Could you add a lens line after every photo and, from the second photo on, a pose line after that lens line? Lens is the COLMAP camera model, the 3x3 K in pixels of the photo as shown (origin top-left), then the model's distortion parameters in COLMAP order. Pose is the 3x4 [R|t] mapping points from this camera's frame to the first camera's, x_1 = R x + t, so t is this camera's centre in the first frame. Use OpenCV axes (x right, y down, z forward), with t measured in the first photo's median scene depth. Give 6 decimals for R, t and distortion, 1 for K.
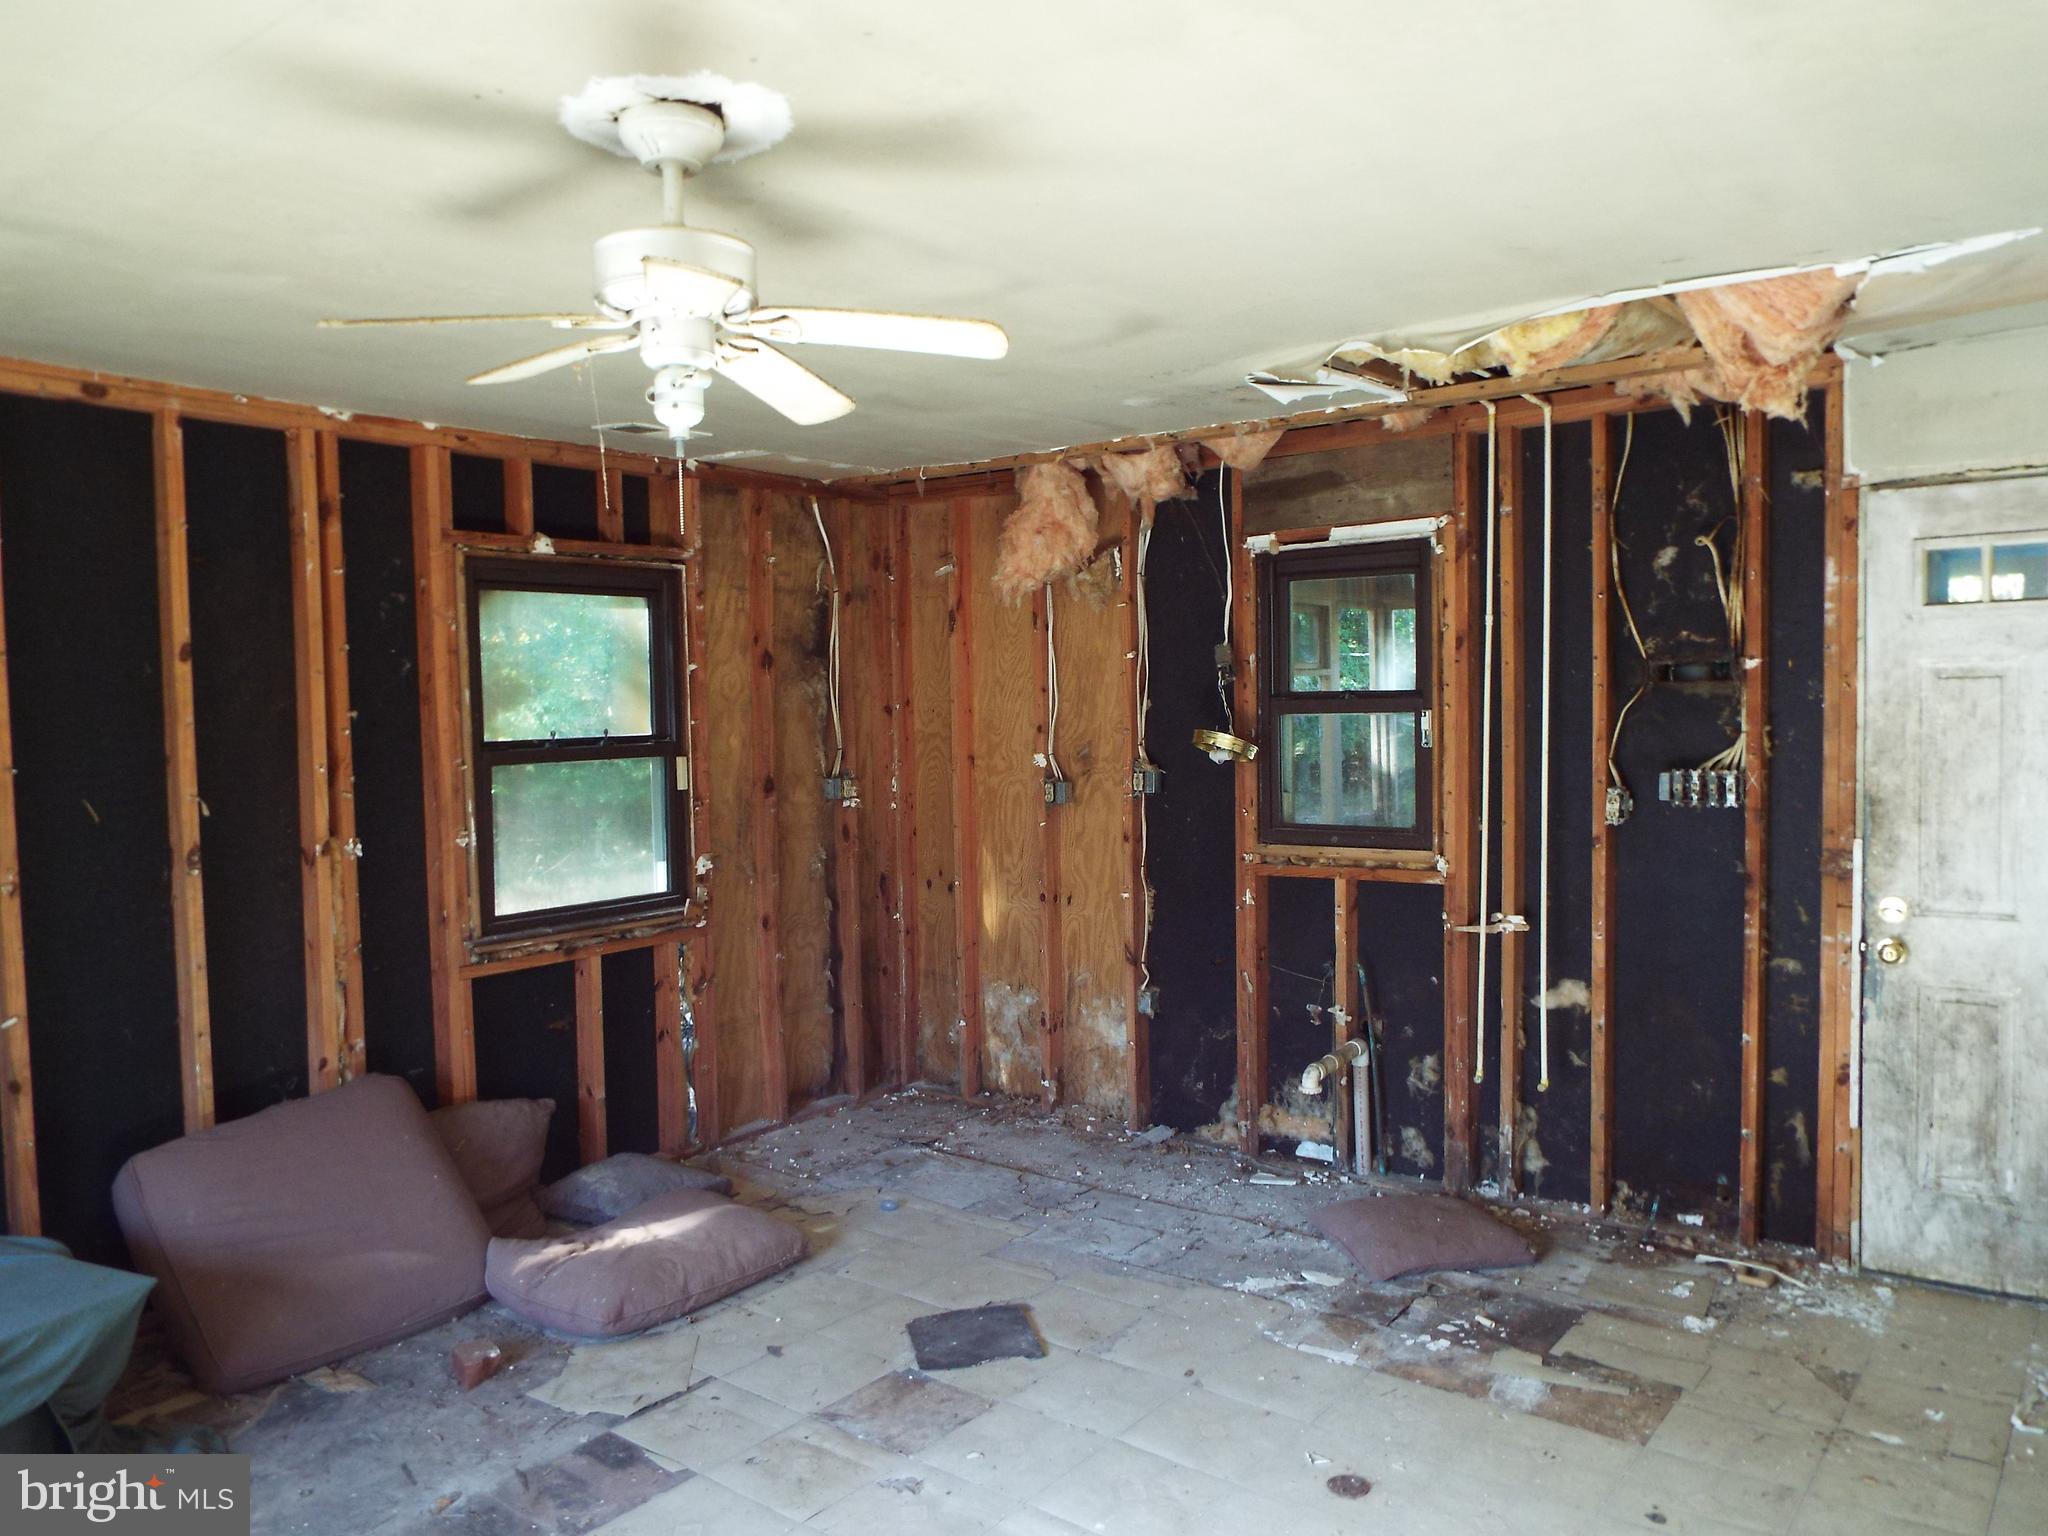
lens RADIAL K [[1493.1, 0, 1025.4], [0, 1493.1, 775.0], [0, 0, 1]] dist [-0.012084, 0.005522]
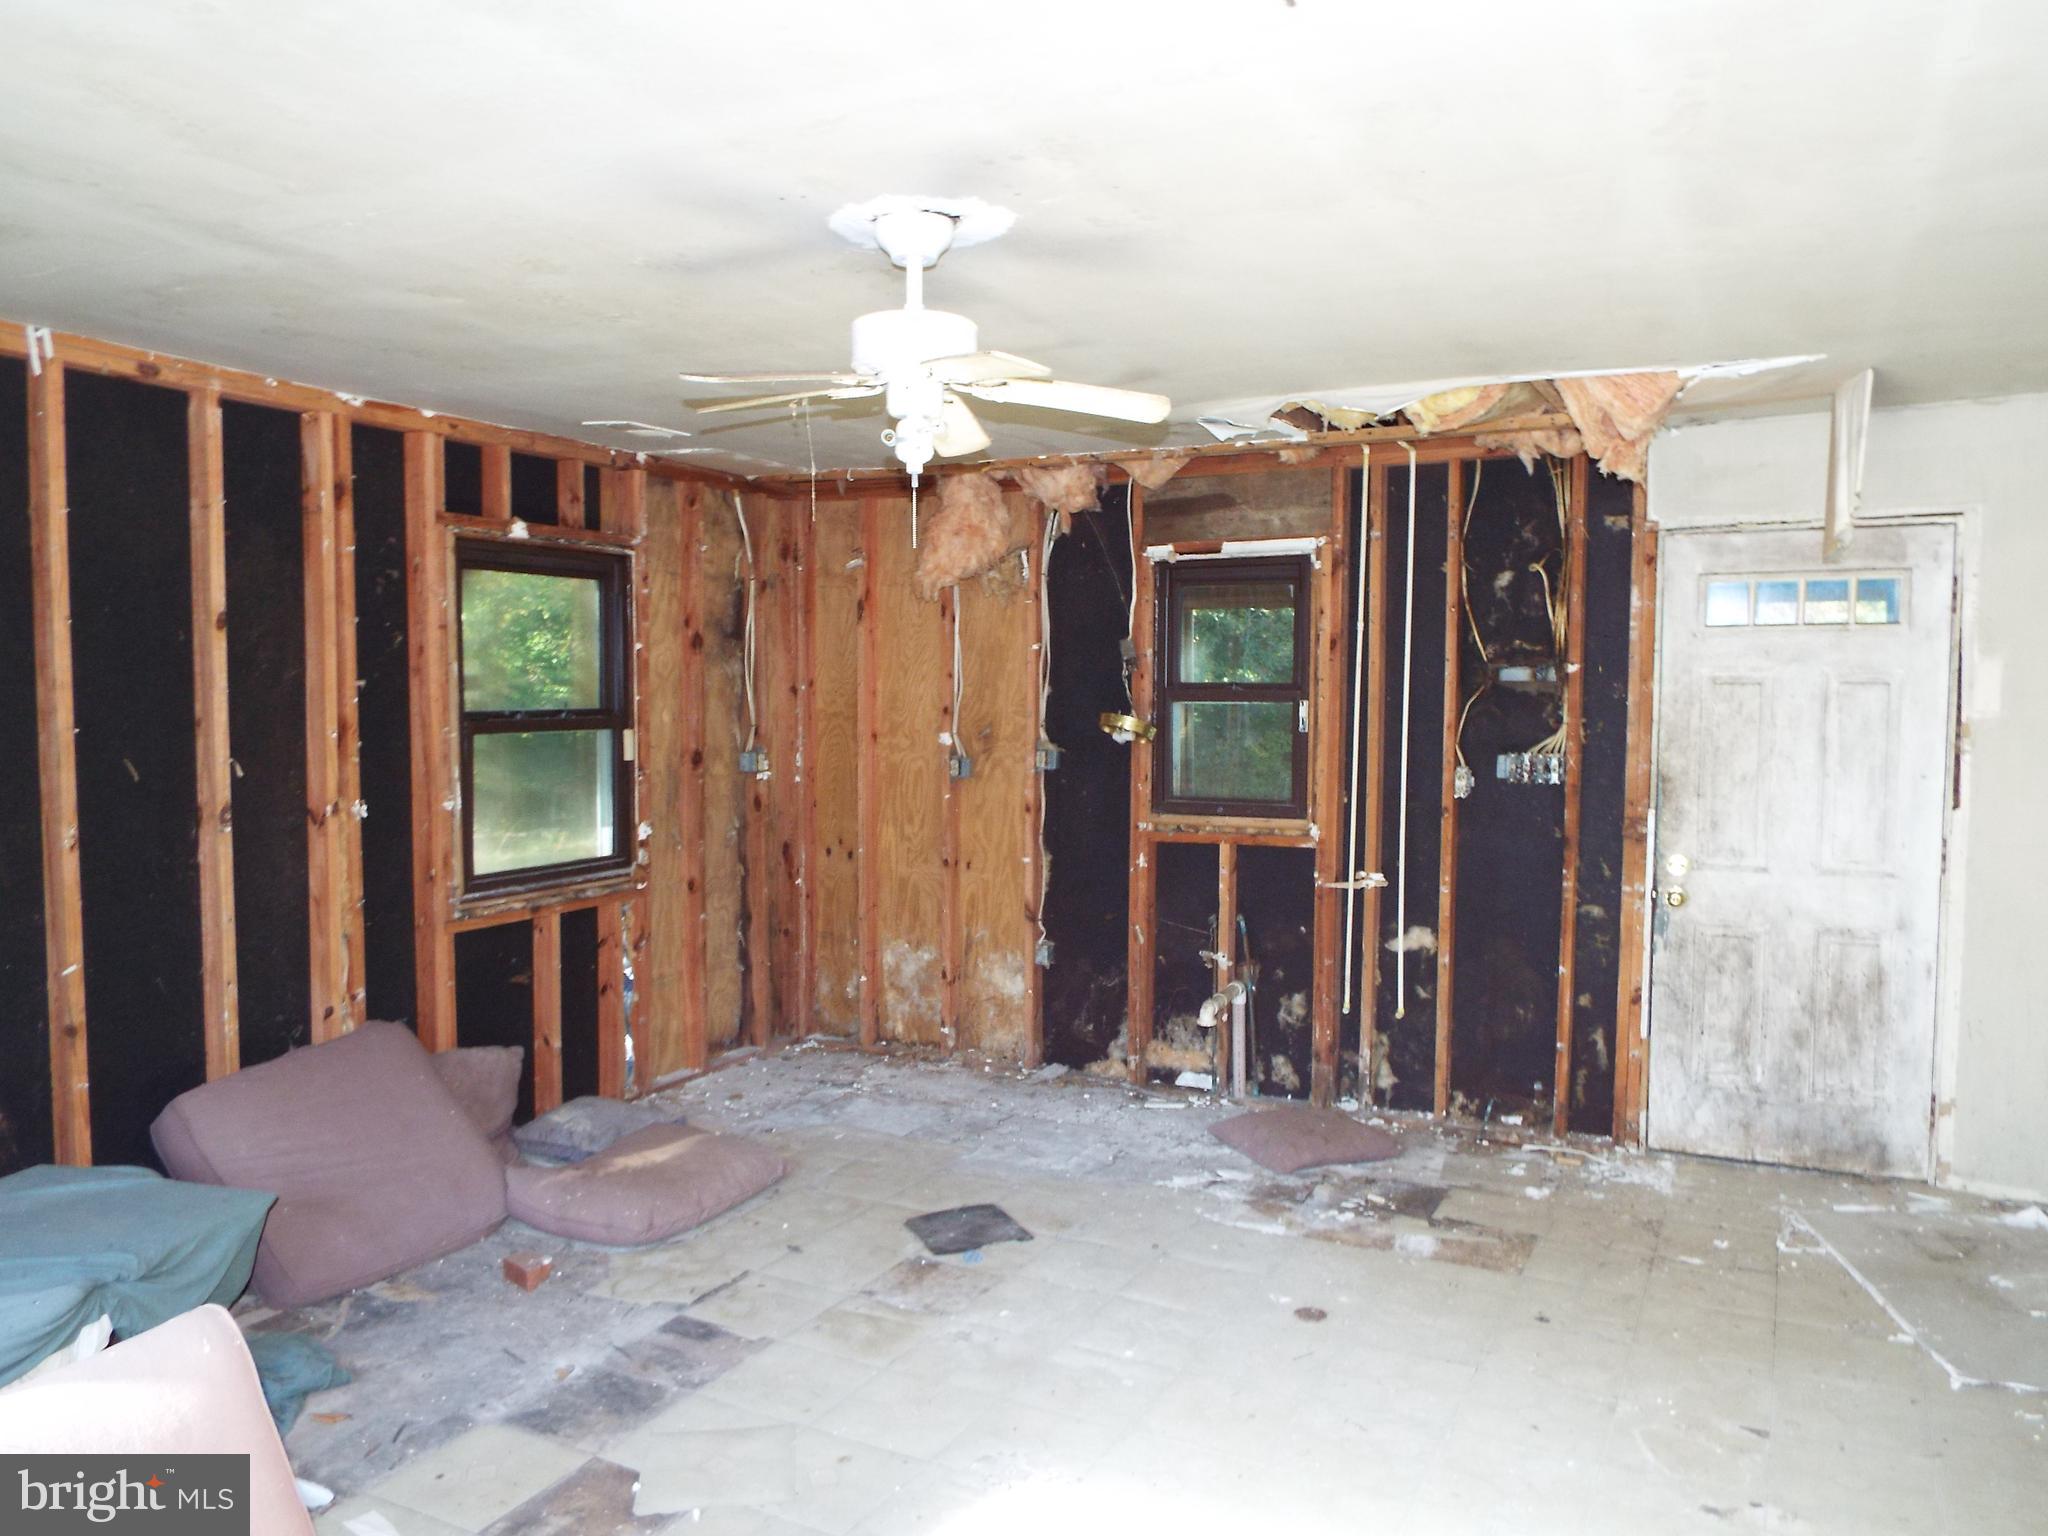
lens RADIAL K [[1470.5, 0, 1047.7], [0, 1470.5, 773.6], [0, 0, 1]] dist [-0.027096, 0.041857]
pose [[0.982516, 0.011522, 0.185823, -0.150733], [-0.013159, 0.999885, 0.007582, 0.008630], [-0.185714, -0.009894, 0.982554, -0.109244]]
